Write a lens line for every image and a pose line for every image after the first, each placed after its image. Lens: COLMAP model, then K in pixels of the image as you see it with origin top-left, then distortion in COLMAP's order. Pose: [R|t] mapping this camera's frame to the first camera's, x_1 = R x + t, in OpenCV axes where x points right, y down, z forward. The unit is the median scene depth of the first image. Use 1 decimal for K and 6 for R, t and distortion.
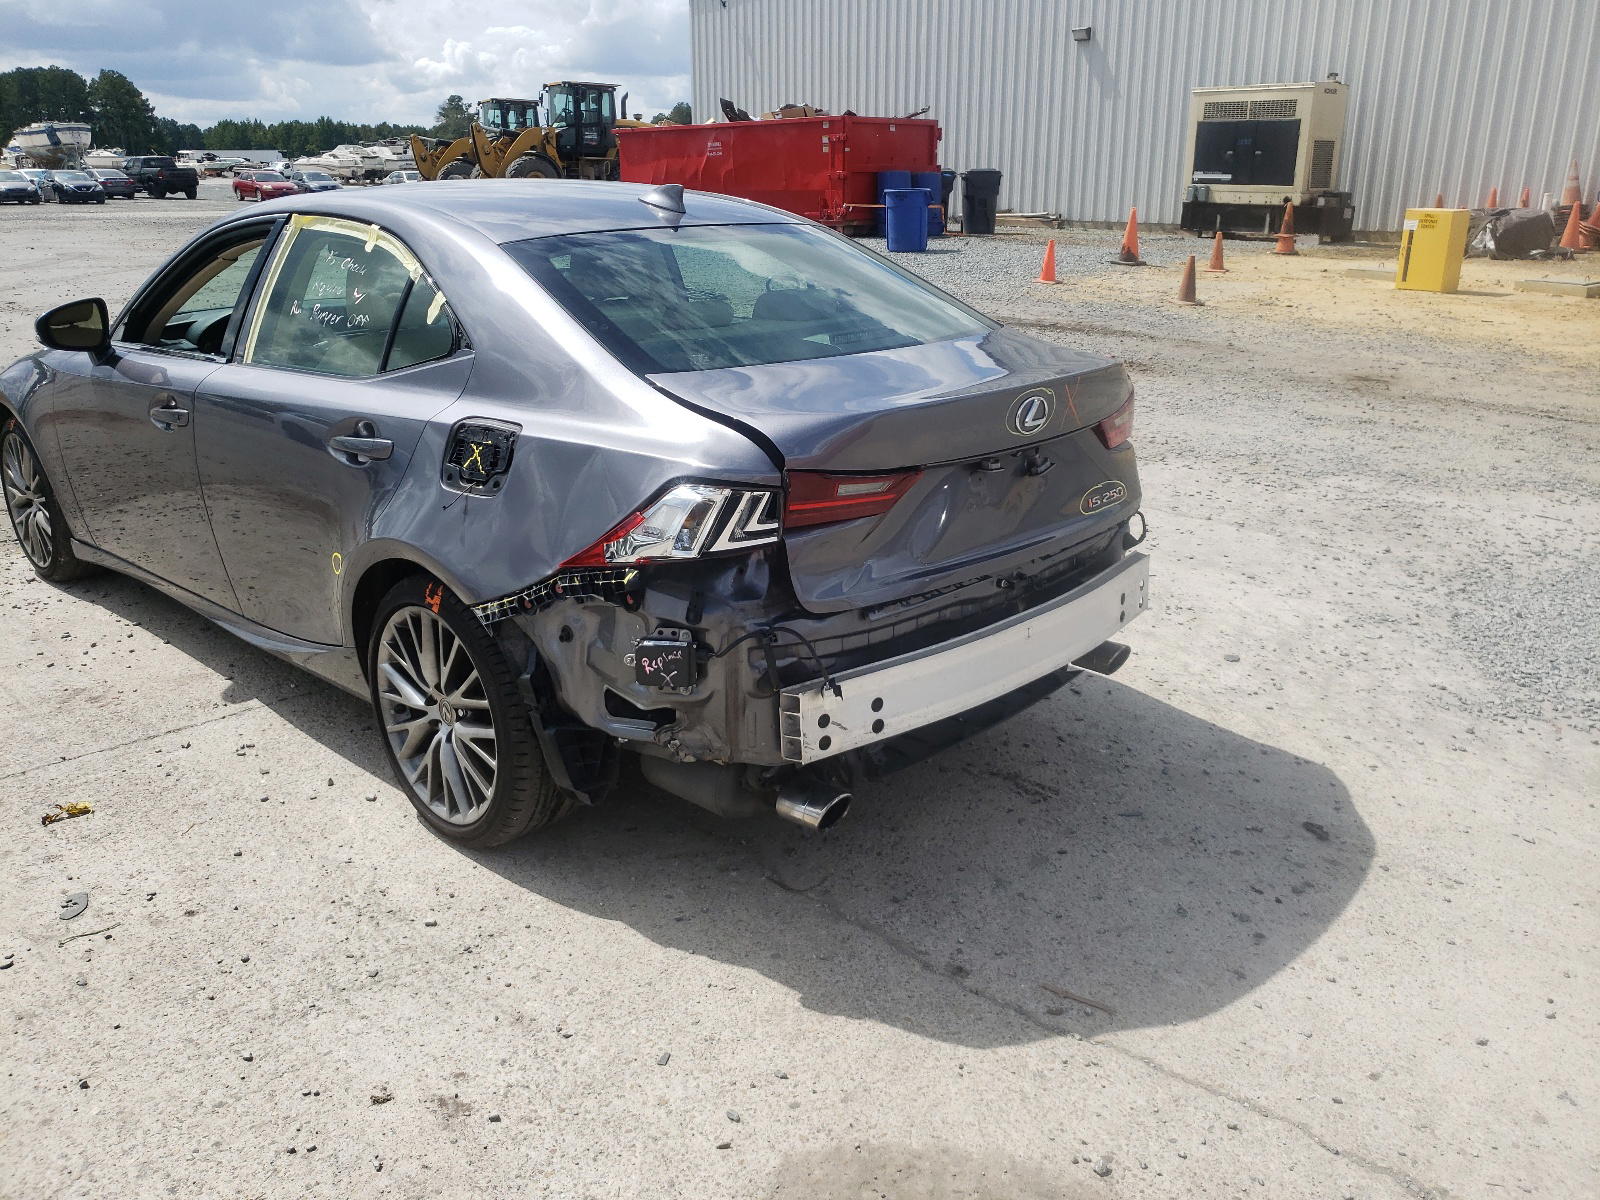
lens RADIAL K [[1169.2, 0, 804.9], [0, 1169.2, 538.1], [0, 0, 1]] dist [-0.030281, 0.043451]
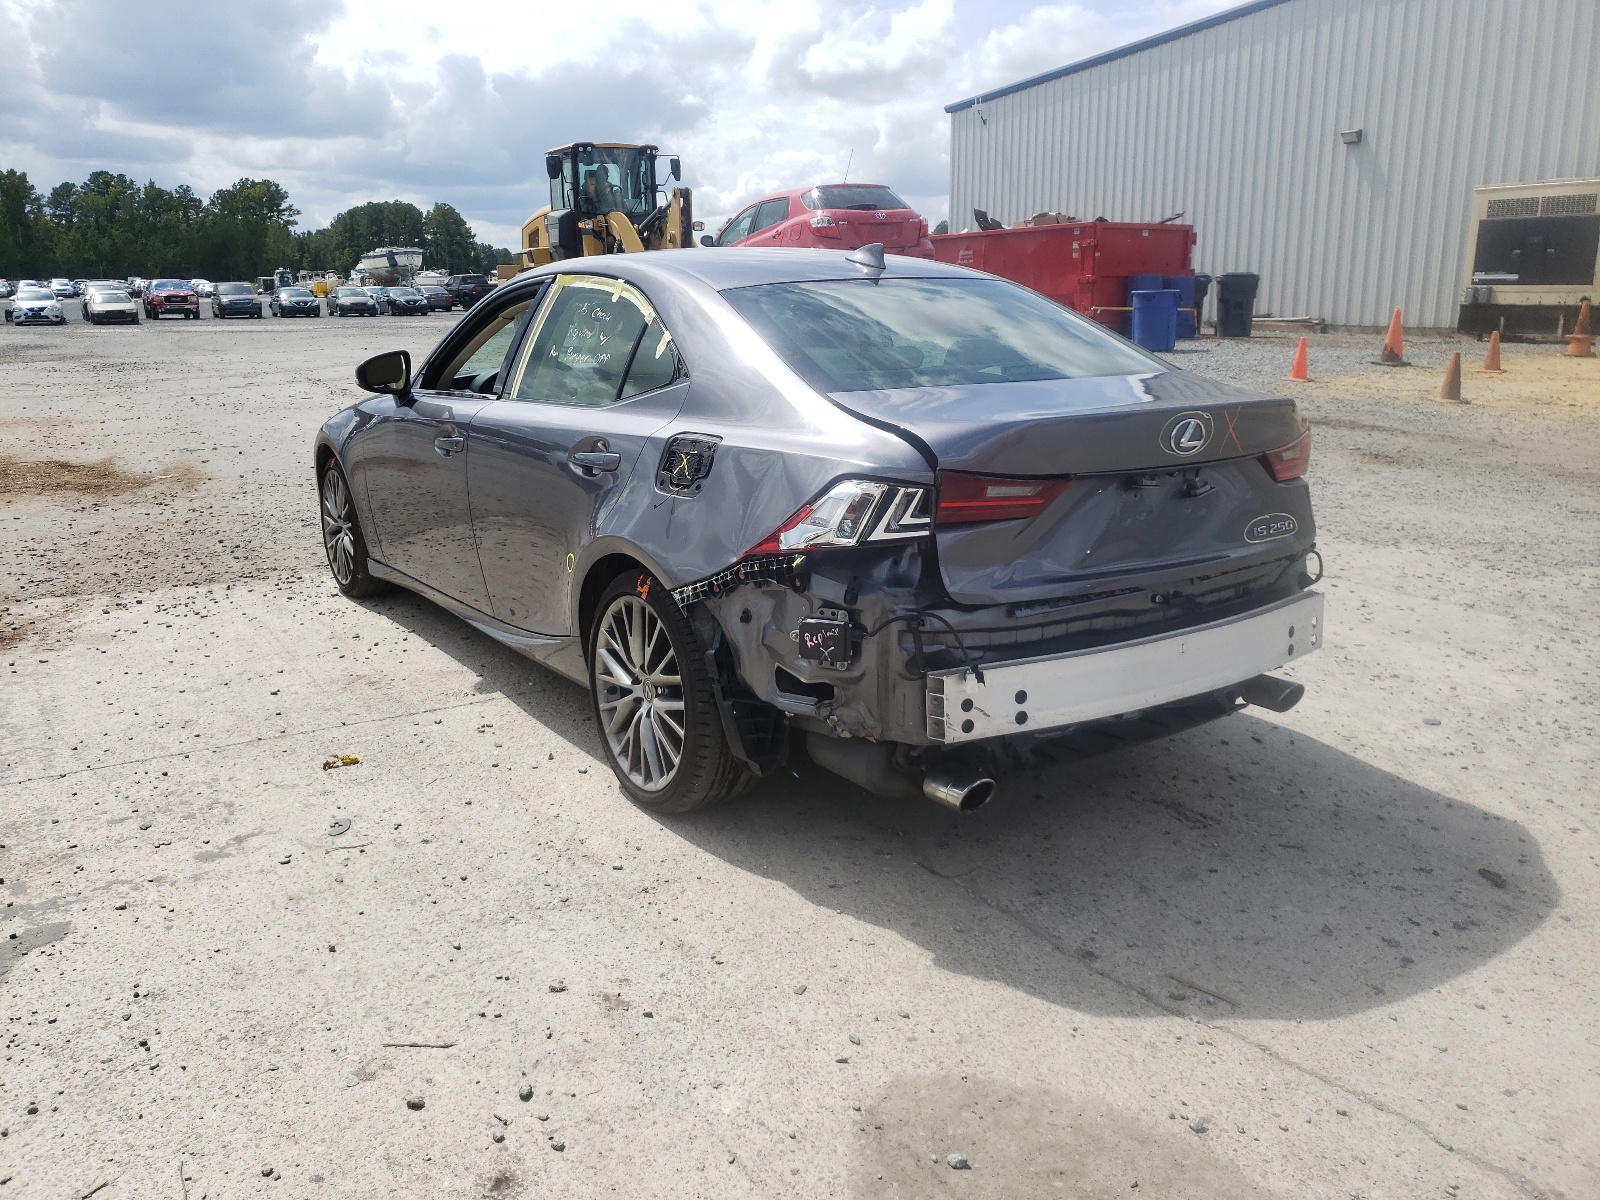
lens RADIAL K [[1169.2, 0, 804.9], [0, 1169.2, 538.1], [0, 0, 1]] dist [-0.030281, 0.043451]
pose [[0.976650, 0.037276, -0.211580, 0.082026], [-0.056685, 0.994645, -0.086423, 0.094478], [0.207226, 0.096398, 0.973532, -0.095516]]
